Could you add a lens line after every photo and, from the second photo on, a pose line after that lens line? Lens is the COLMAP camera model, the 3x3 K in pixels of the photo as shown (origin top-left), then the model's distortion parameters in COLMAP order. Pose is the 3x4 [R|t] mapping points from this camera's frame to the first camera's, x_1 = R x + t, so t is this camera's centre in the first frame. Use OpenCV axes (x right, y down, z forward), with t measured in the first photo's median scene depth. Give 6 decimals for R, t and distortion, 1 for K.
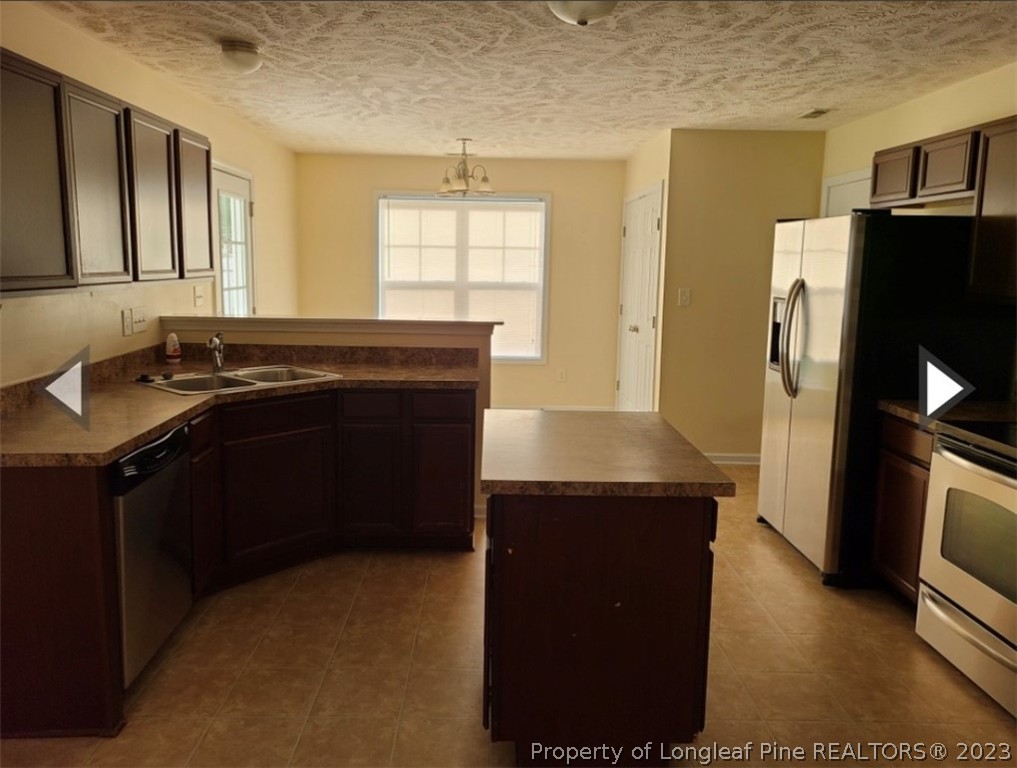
lens RADIAL K [[757.3, 0, 503.9], [0, 757.3, 370.6], [0, 0, 1]] dist [0.051745, -0.025427]
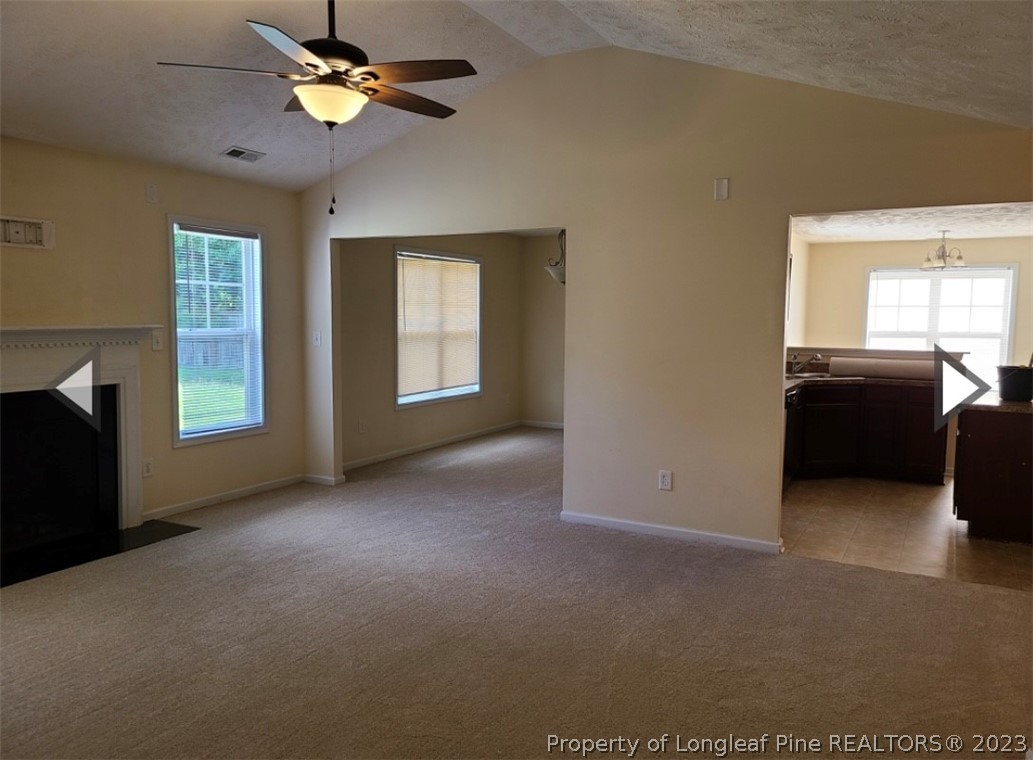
lens RADIAL K [[802.4, 0, 516.5], [0, 802.4, 380.0], [0, 0, 1]] dist [0.037636, -0.002287]
pose [[0.870170, 0.031006, -0.491775, 0.008987], [-0.065632, 0.996419, -0.053308, 0.130864], [0.488361, 0.078663, 0.869089, -0.837273]]
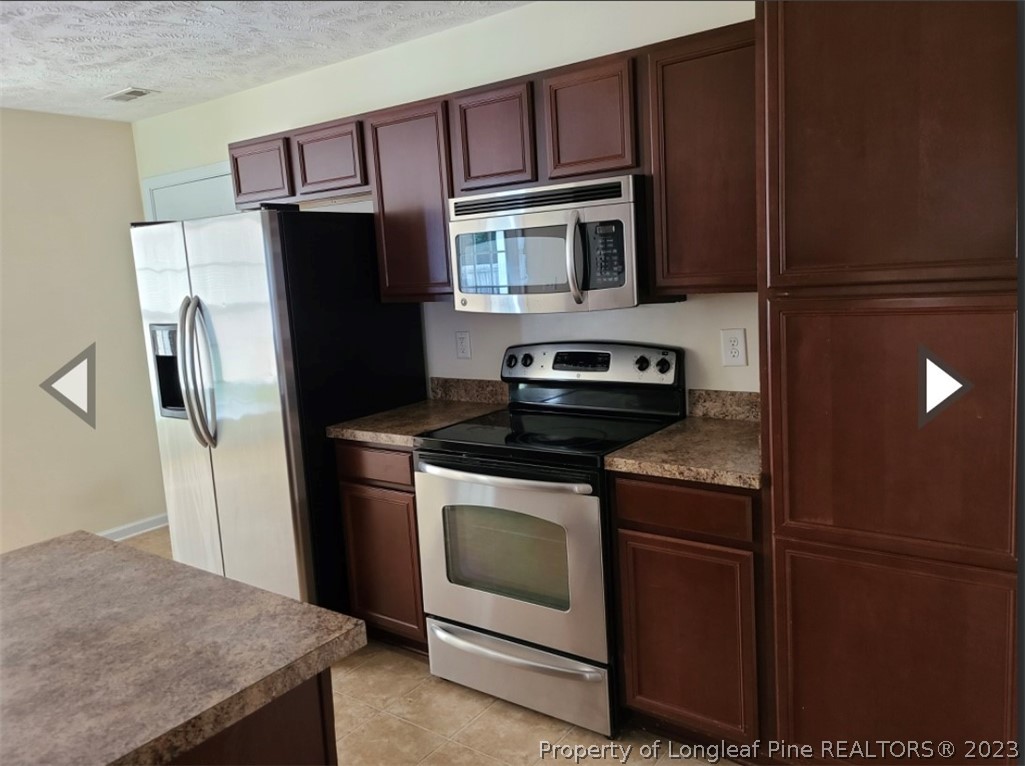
lens RADIAL K [[763.2, 0, 507.8], [0, 763.2, 369.5], [0, 0, 1]] dist [0.051745, -0.025427]
pose [[0.611540, -0.162885, 0.774265, -0.031316], [0.186647, 0.980661, 0.058886, -0.029953], [-0.768883, 0.108503, 0.630116, 0.241884]]
